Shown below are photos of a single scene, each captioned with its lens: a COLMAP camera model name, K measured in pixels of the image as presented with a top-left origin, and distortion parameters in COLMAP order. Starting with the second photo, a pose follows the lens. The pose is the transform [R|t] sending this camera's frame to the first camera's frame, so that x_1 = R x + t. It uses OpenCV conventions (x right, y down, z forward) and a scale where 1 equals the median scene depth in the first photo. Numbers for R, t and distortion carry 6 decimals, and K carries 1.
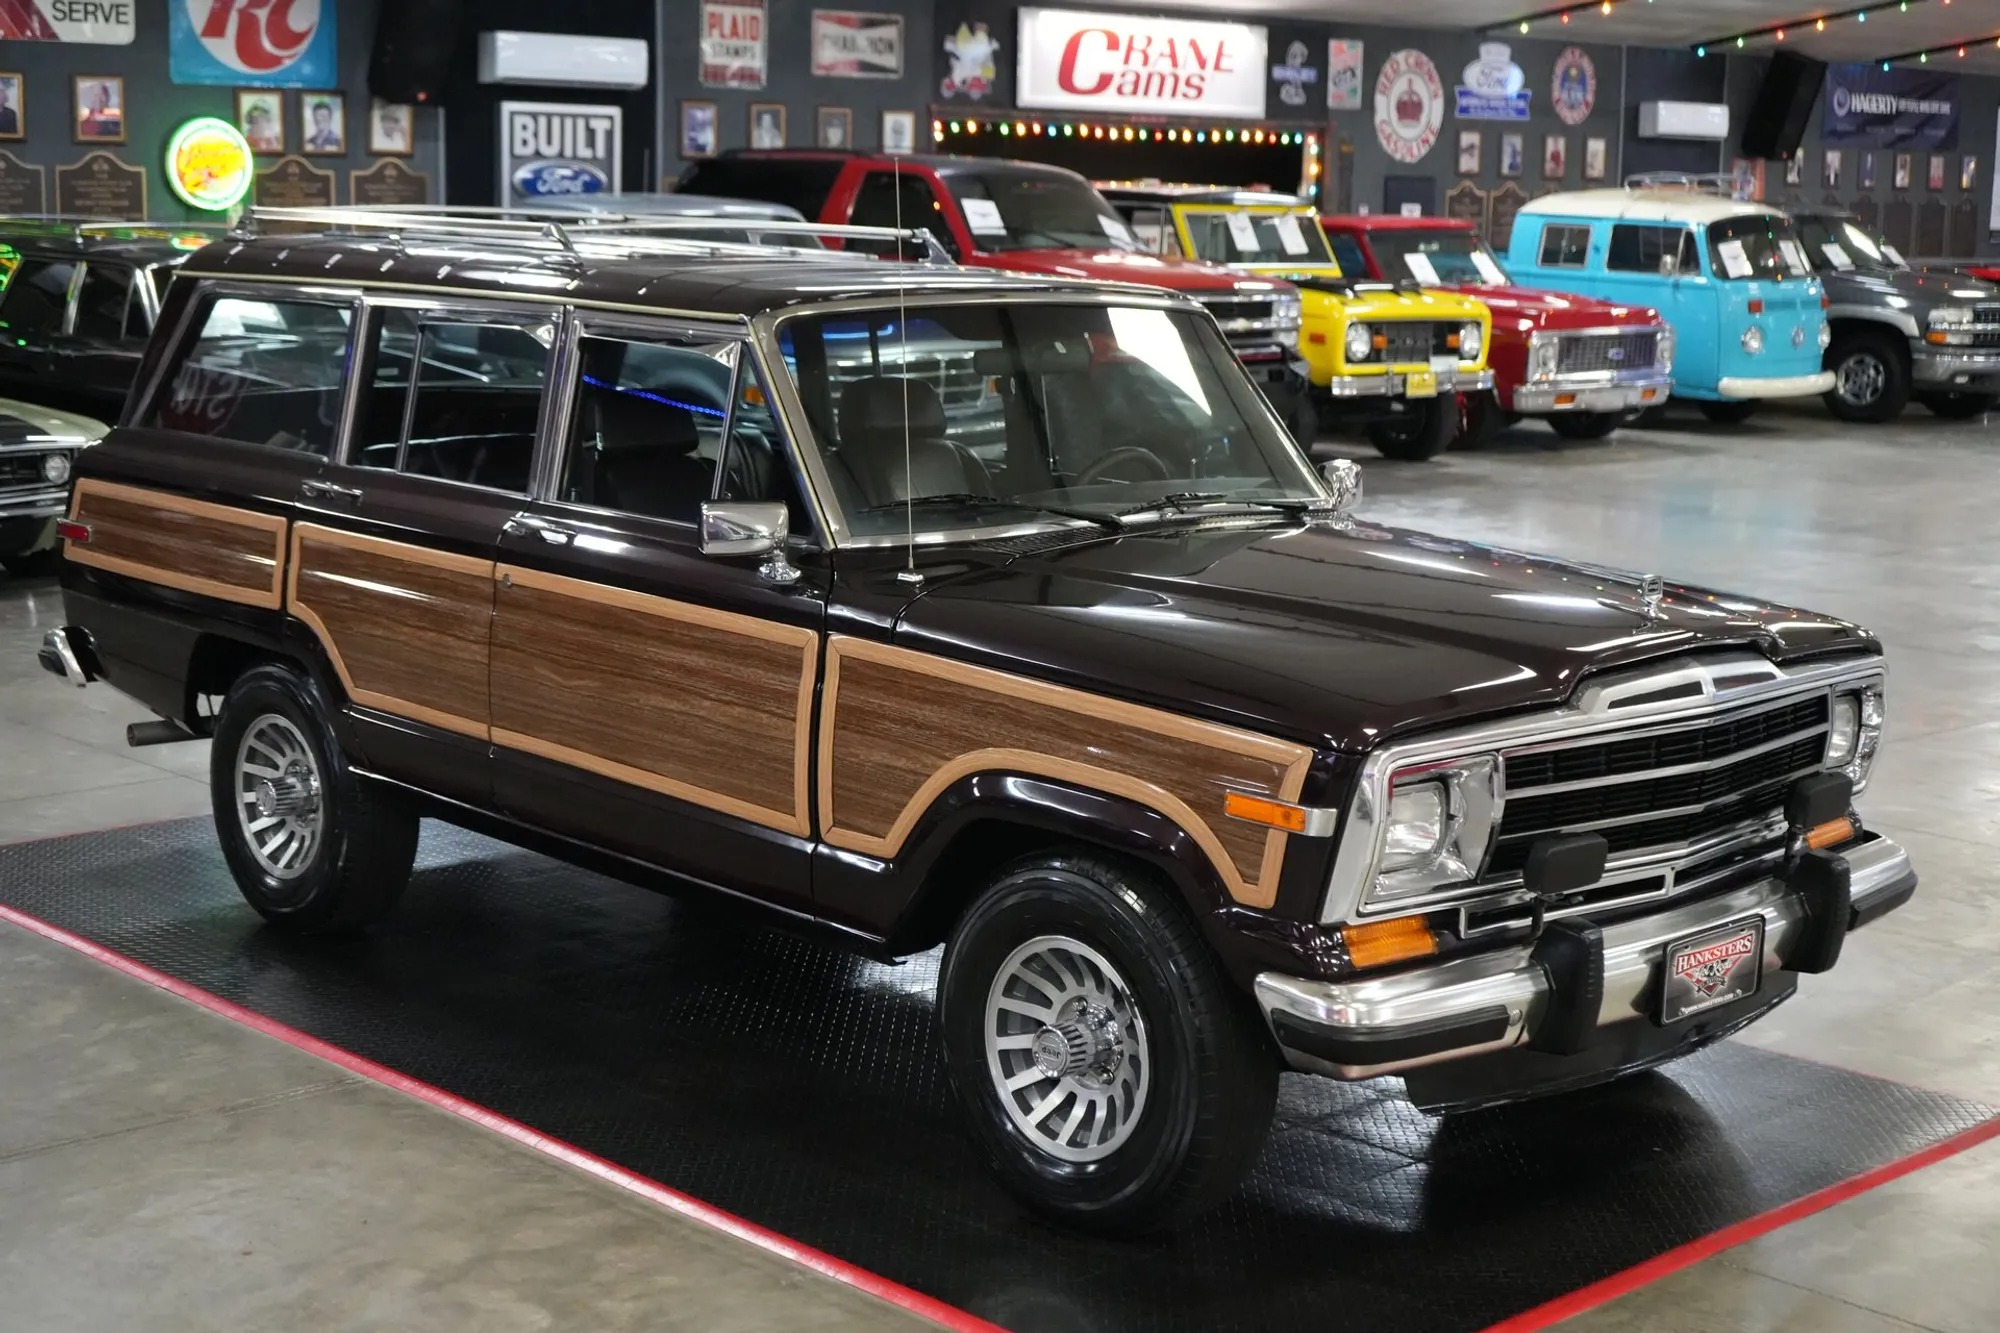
lens RADIAL K [[2880.5, 0, 1000.0], [0, 2880.5, 666.5], [0, 0, 1]] dist [0.000772, -0.007895]
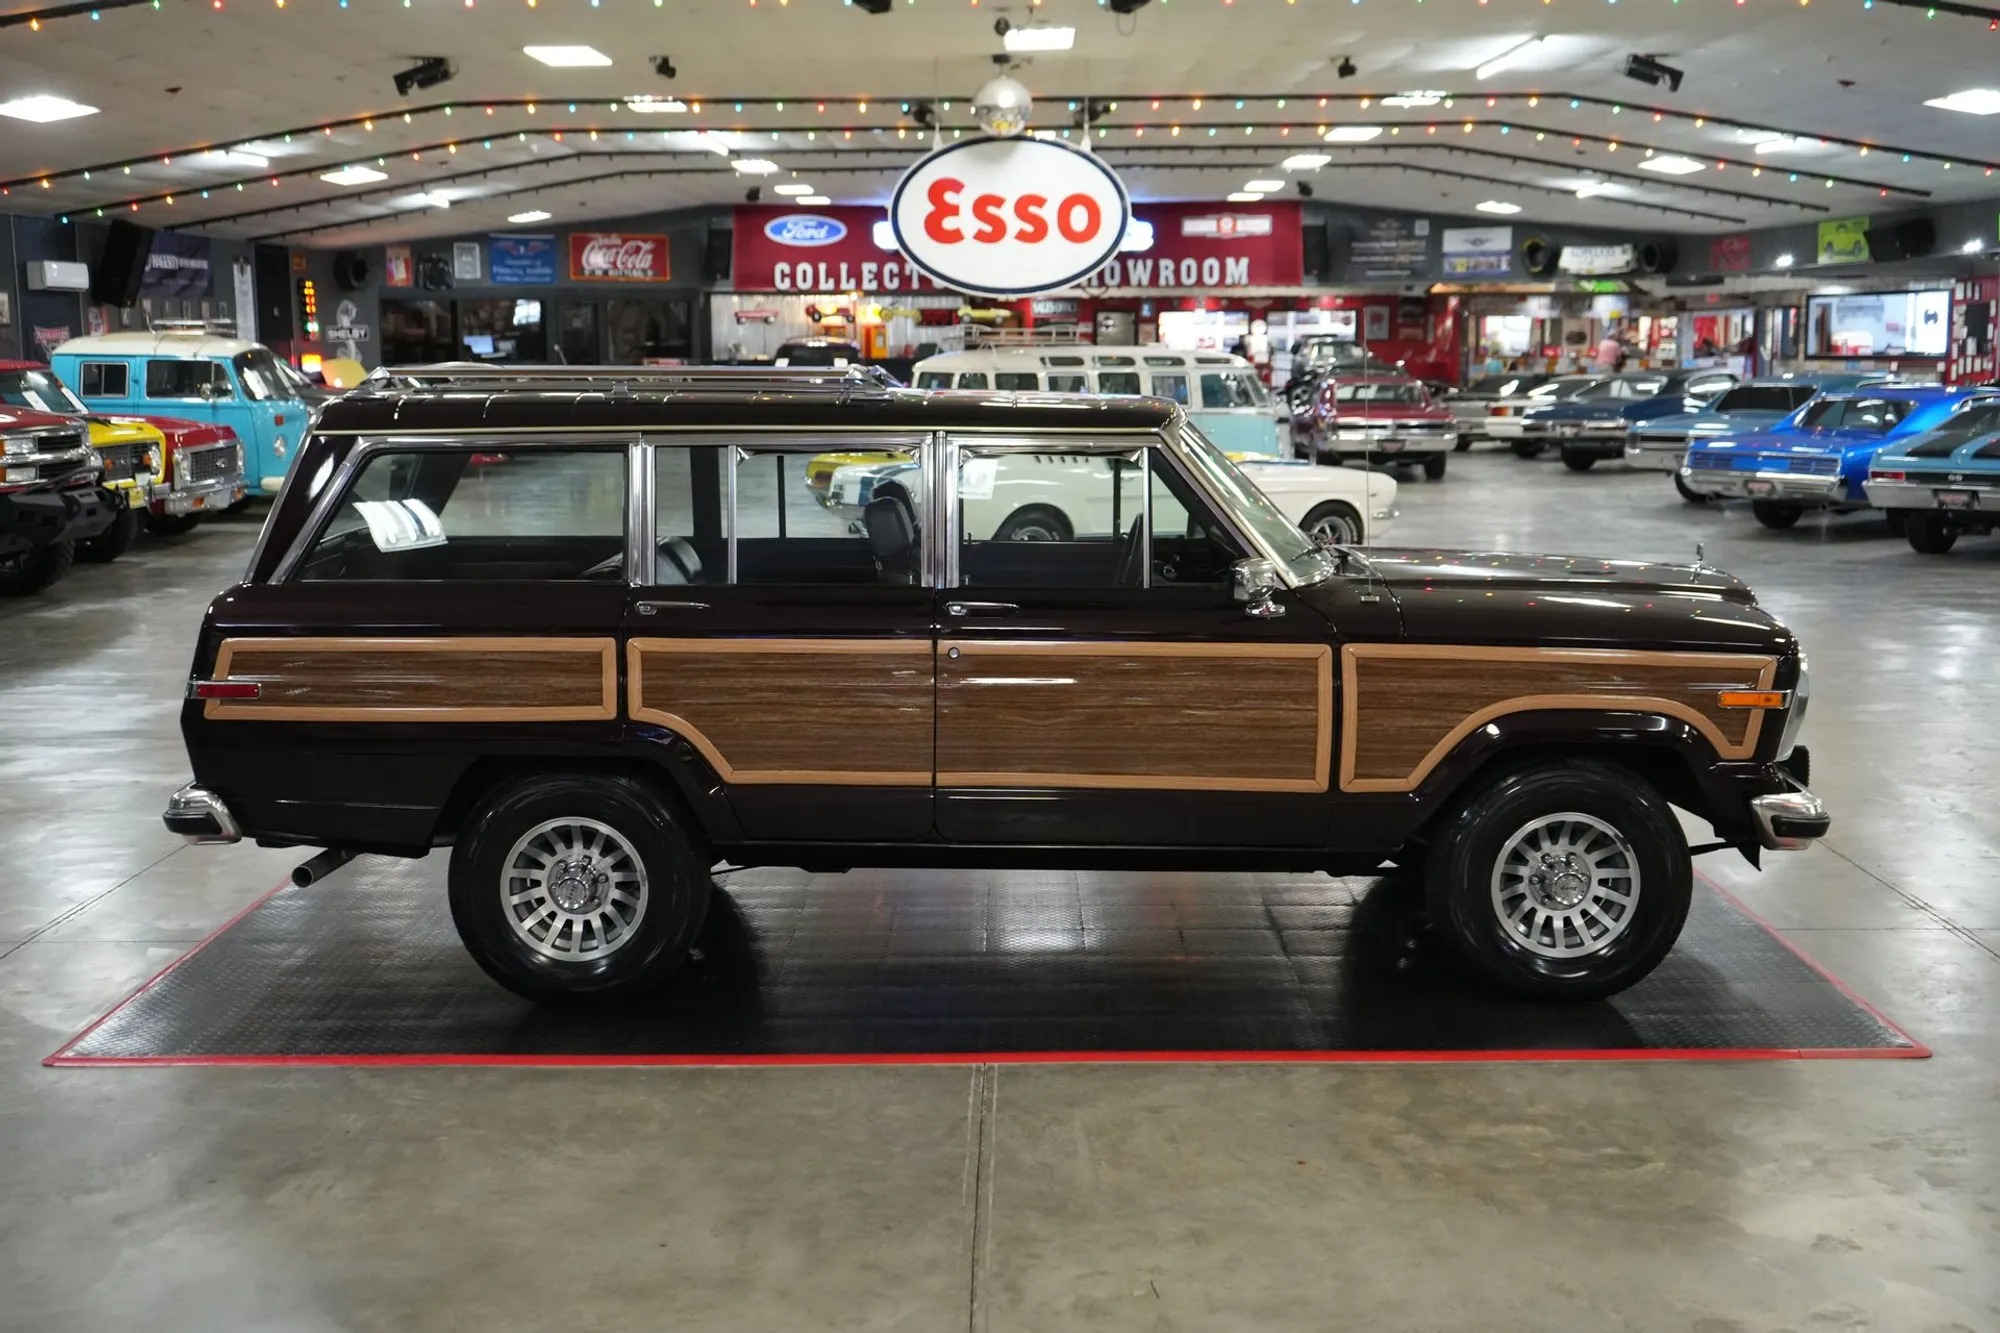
lens RADIAL K [[2212.0, 0, 1000.0], [0, 2212.0, 666.5], [0, 0, 1]] dist [0.005437, 0.012912]
pose [[0.704820, -0.131876, 0.697020, -0.220025], [0.139627, 0.989137, 0.045955, -0.017372], [-0.695509, 0.064932, 0.715577, 0.080015]]
